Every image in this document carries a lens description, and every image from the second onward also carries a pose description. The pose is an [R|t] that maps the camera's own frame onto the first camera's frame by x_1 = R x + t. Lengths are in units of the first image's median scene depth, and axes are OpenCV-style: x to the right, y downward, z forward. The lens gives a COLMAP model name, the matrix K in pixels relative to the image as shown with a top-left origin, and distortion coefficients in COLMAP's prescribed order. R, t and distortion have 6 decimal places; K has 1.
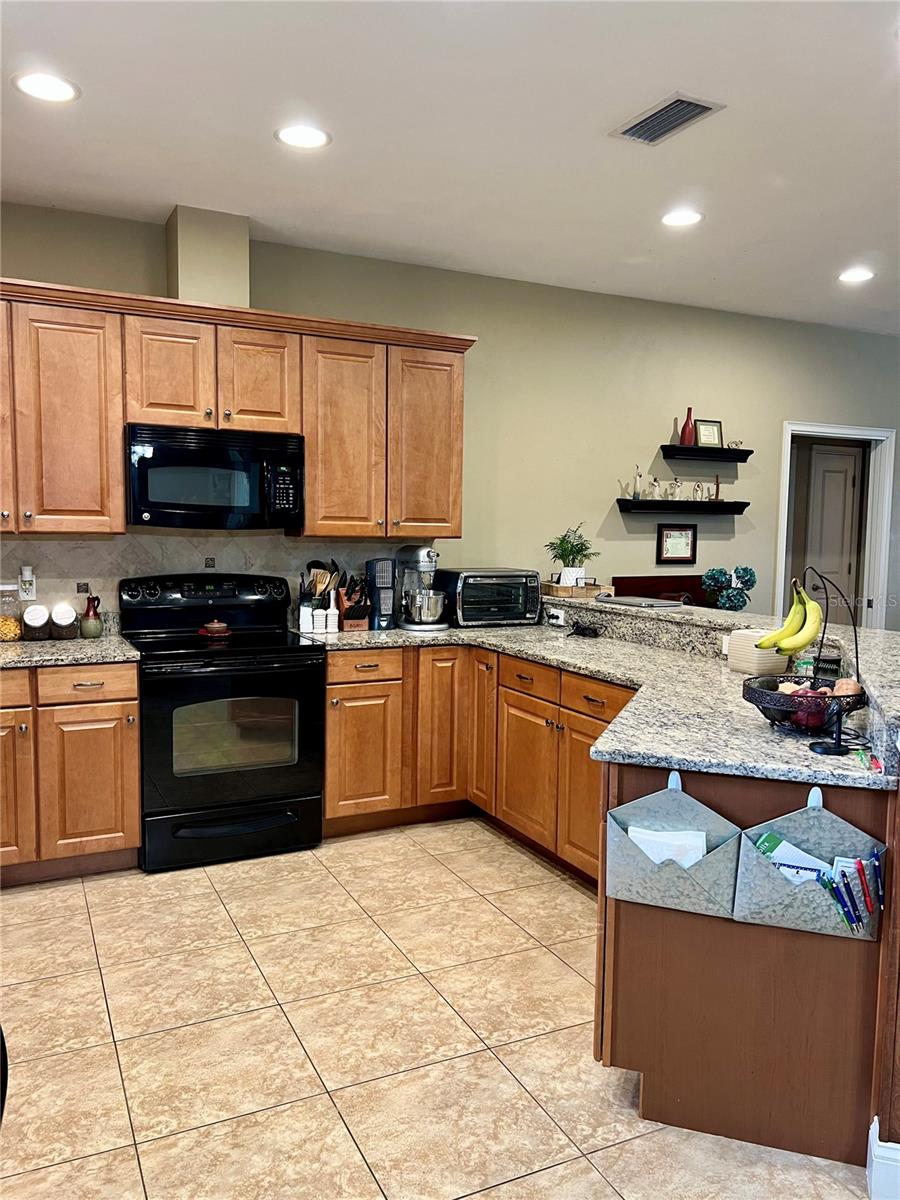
lens RADIAL K [[905.9, 0, 447.5], [0, 905.9, 612.8], [0, 0, 1]] dist [0.050815, -0.046022]
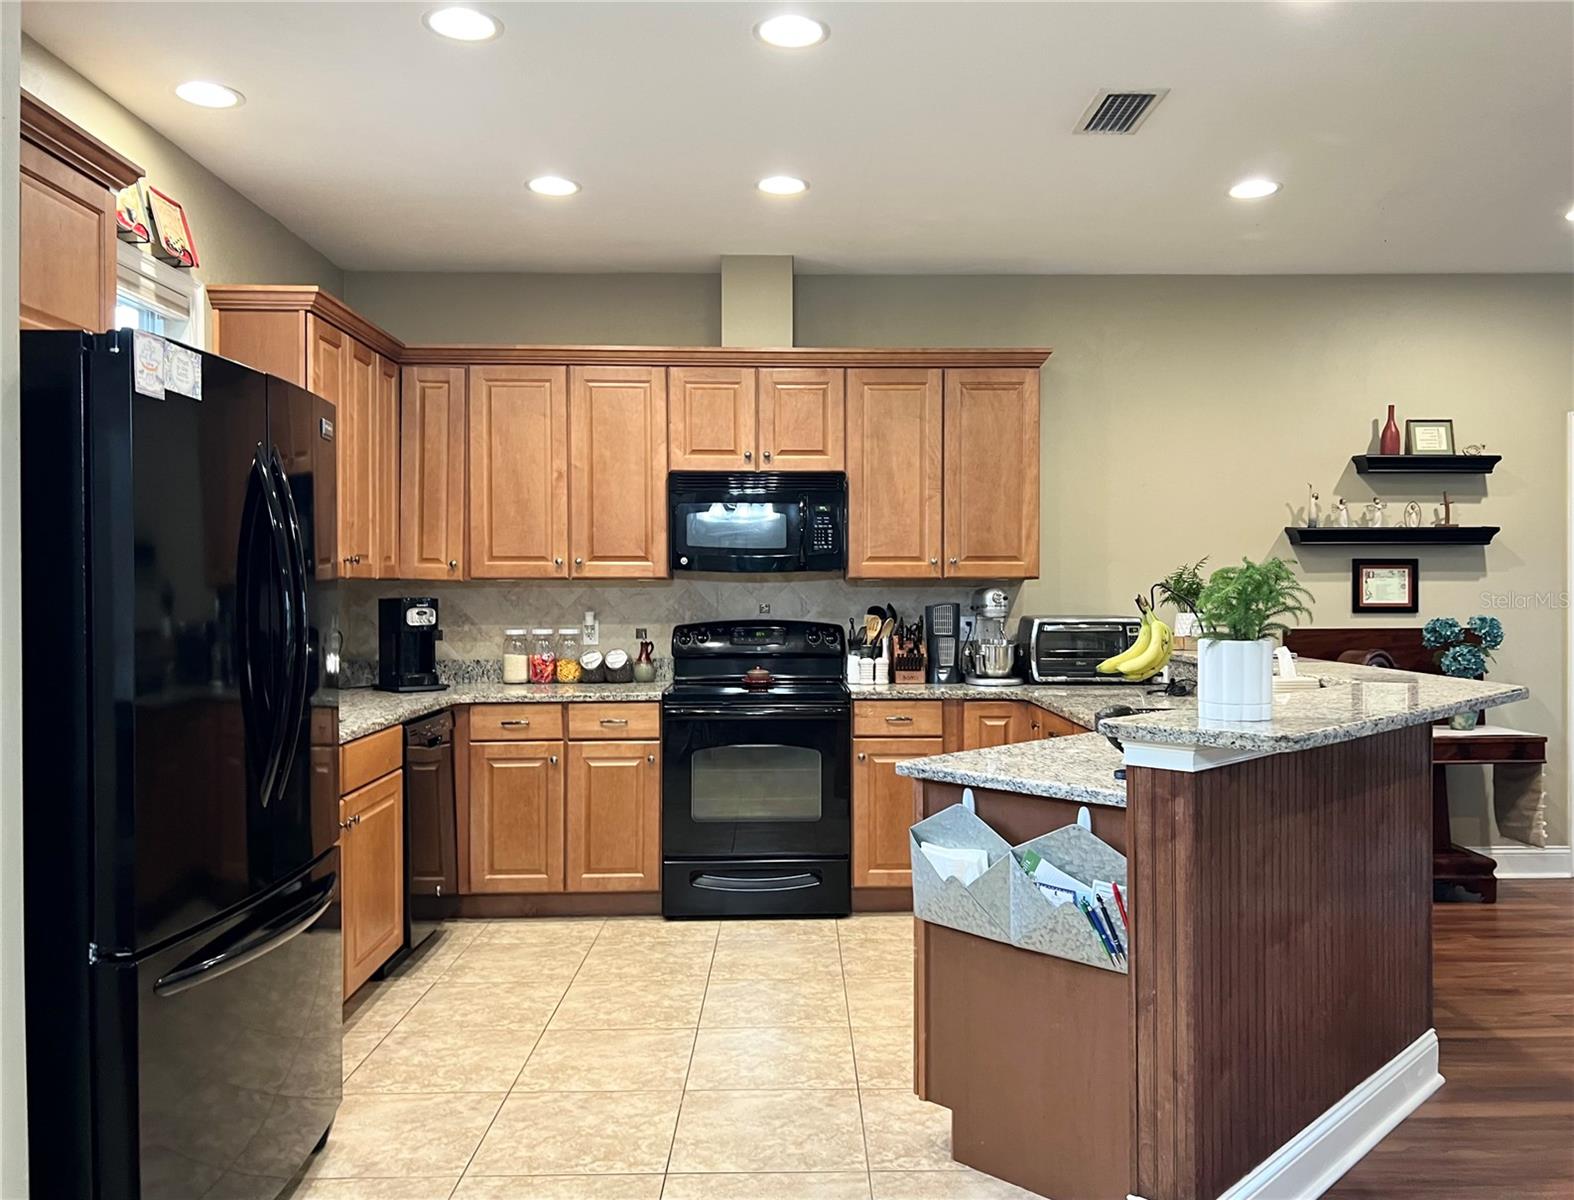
lens RADIAL K [[1229.2, 0, 810.6], [0, 1229.2, 598.0], [0, 0, 1]] dist [0.057022, -0.008197]
pose [[0.907825, -0.012246, -0.419170, 0.367835], [-0.025790, 0.996051, -0.084954, 0.047608], [0.418555, 0.087934, 0.903924, -0.167689]]
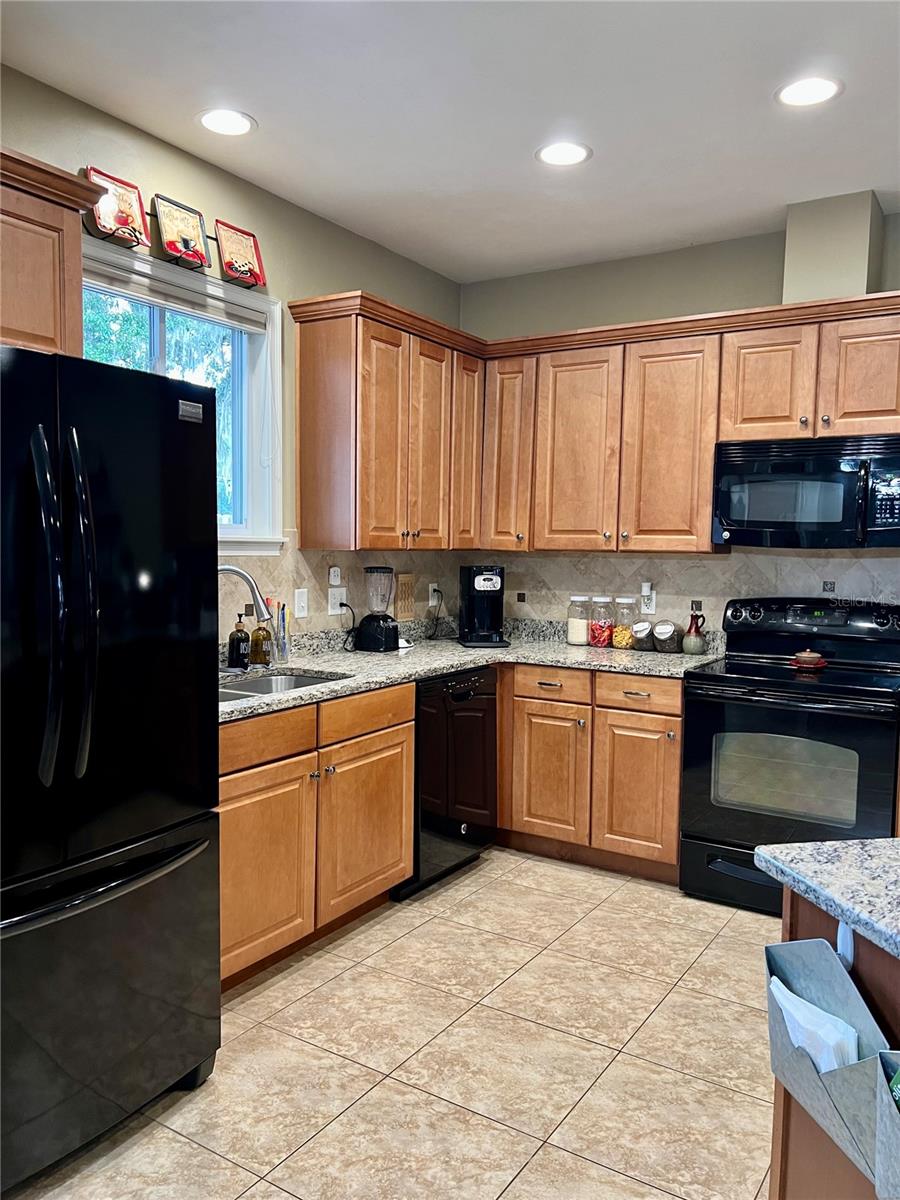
lens RADIAL K [[905.9, 0, 444.9], [0, 905.9, 612.6], [0, 0, 1]] dist [0.050815, -0.046022]
pose [[0.522714, 0.061220, -0.850307, 0.350853], [-0.089896, 0.995816, 0.016434, -0.011569], [0.847755, 0.067849, 0.526030, 0.234859]]
